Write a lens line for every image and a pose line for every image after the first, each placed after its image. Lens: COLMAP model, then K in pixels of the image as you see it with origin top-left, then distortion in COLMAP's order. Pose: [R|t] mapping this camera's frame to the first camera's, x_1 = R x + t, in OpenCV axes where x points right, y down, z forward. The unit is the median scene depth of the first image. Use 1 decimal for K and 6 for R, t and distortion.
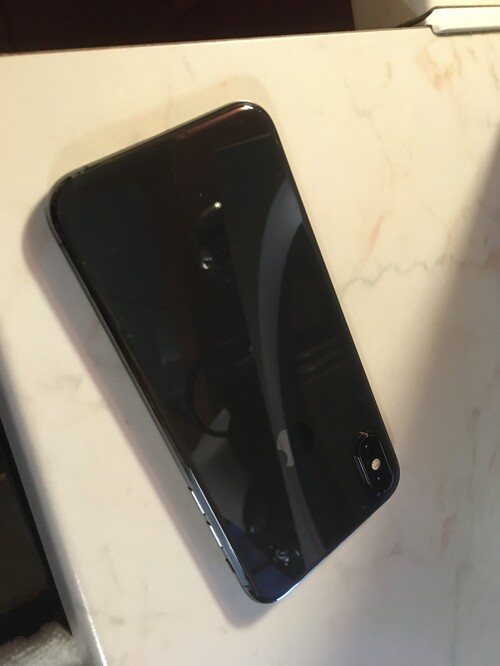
lens RADIAL K [[562.6, 0, 250.0], [0, 562.6, 333.0], [0, 0, 1]] dist [0.100195, -0.165869]
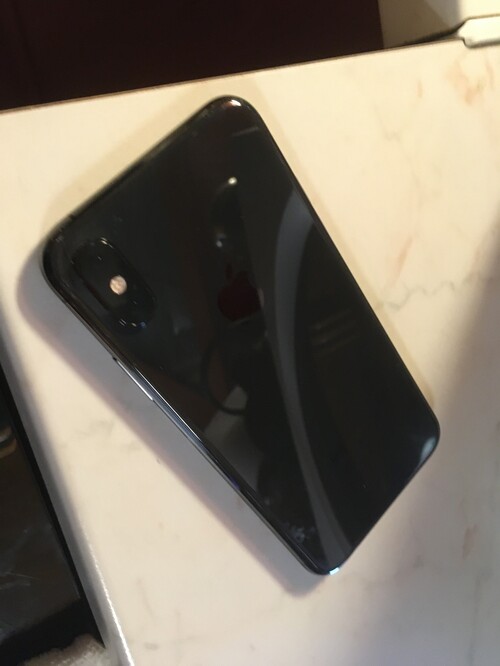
lens RADIAL K [[562.6, 0, 250.0], [0, 562.6, 333.0], [0, 0, 1]] dist [0.100195, -0.165869]
pose [[0.999781, -0.004642, -0.020389, -0.023769], [0.005914, 0.998010, 0.062776, -0.103711], [0.020057, -0.062883, 0.997819, 0.003898]]
